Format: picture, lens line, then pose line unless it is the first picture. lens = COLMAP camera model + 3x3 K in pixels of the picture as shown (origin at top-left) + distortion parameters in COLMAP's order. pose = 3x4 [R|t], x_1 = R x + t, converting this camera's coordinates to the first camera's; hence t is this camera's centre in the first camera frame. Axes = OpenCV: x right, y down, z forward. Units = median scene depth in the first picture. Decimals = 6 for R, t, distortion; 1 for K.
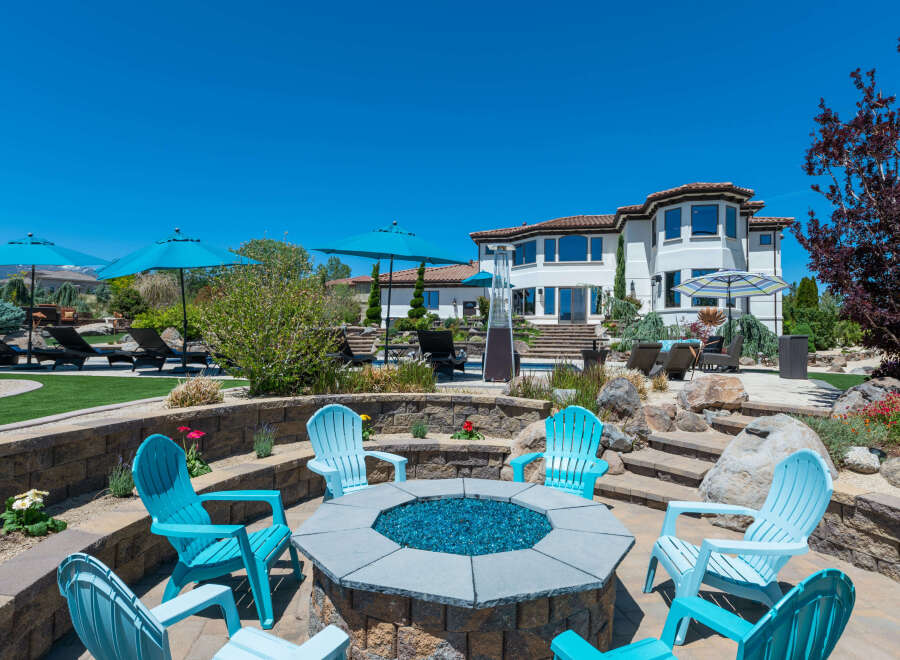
lens RADIAL K [[501.7, 0, 450.0], [0, 501.7, 330.0], [0, 0, 1]] dist [0.000981, 0.000320]
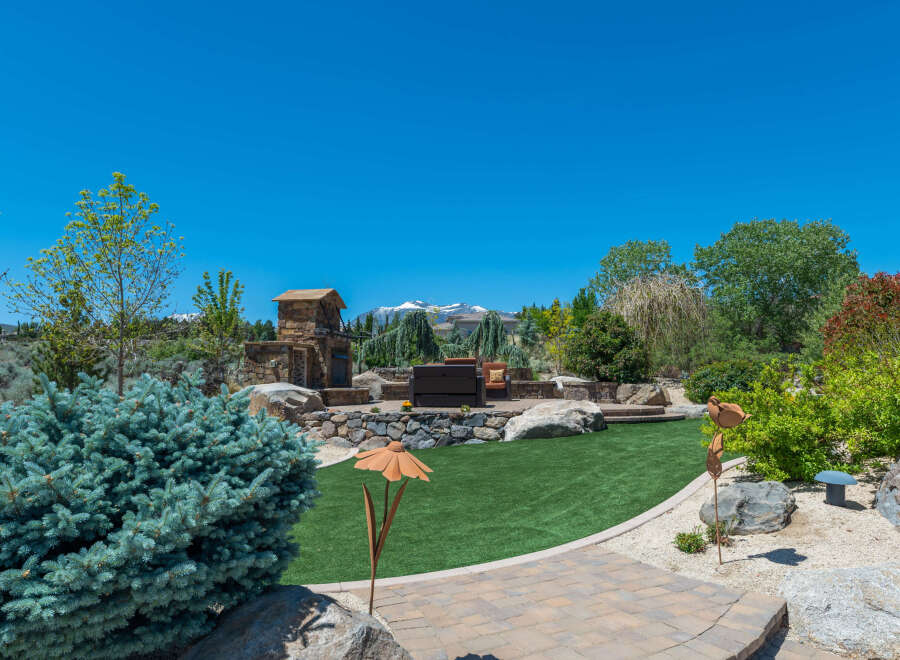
lens RADIAL K [[660.9, 0, 450.0], [0, 660.9, 330.0], [0, 0, 1]] dist [-0.000064, -0.000022]
pose [[0.763271, -0.067017, -0.642593, -0.357436], [0.028016, 0.997103, -0.070711, -0.028260], [0.645471, 0.035969, 0.762938, 0.453695]]
